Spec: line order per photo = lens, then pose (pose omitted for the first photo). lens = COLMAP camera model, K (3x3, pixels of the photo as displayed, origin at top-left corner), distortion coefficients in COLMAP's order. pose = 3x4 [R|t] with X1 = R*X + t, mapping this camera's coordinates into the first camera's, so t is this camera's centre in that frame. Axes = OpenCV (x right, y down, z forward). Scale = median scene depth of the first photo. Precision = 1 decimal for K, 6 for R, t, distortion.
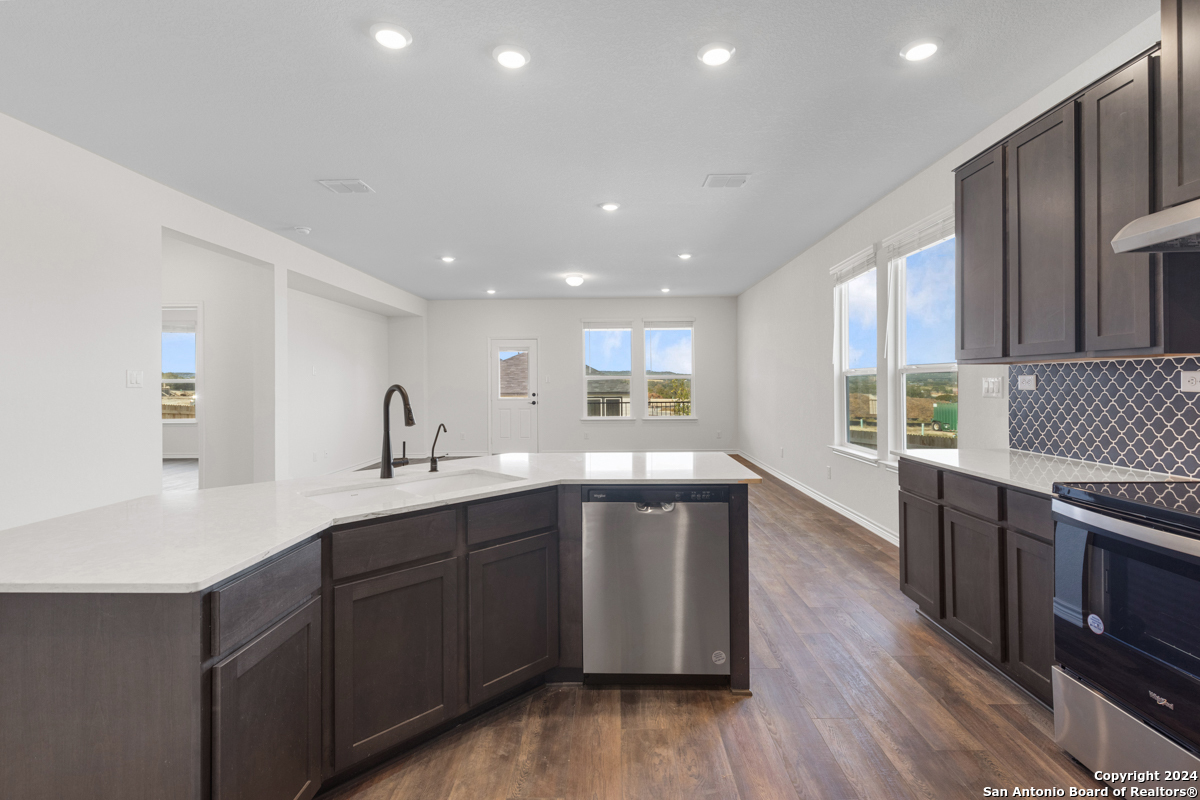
lens RADIAL K [[554.0, 0, 595.2], [0, 554.0, 386.2], [0, 0, 1]] dist [-0.000010, -0.001938]
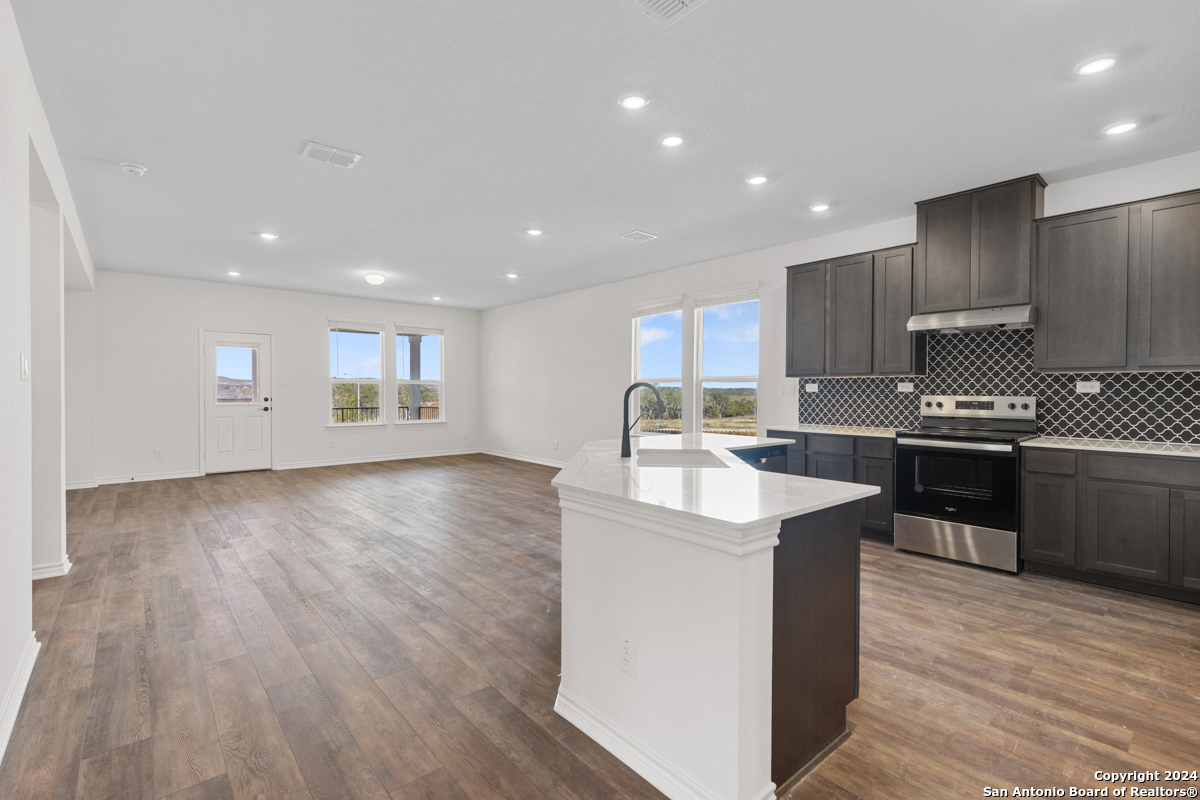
lens RADIAL K [[554.0, 0, 595.2], [0, 554.0, 386.2], [0, 0, 1]] dist [-0.000010, -0.001938]
pose [[0.743552, 0.013885, 0.668534, -1.045512], [-0.004421, 0.999865, -0.015850, 0.021853], [-0.668663, 0.008830, 0.743513, 0.094503]]
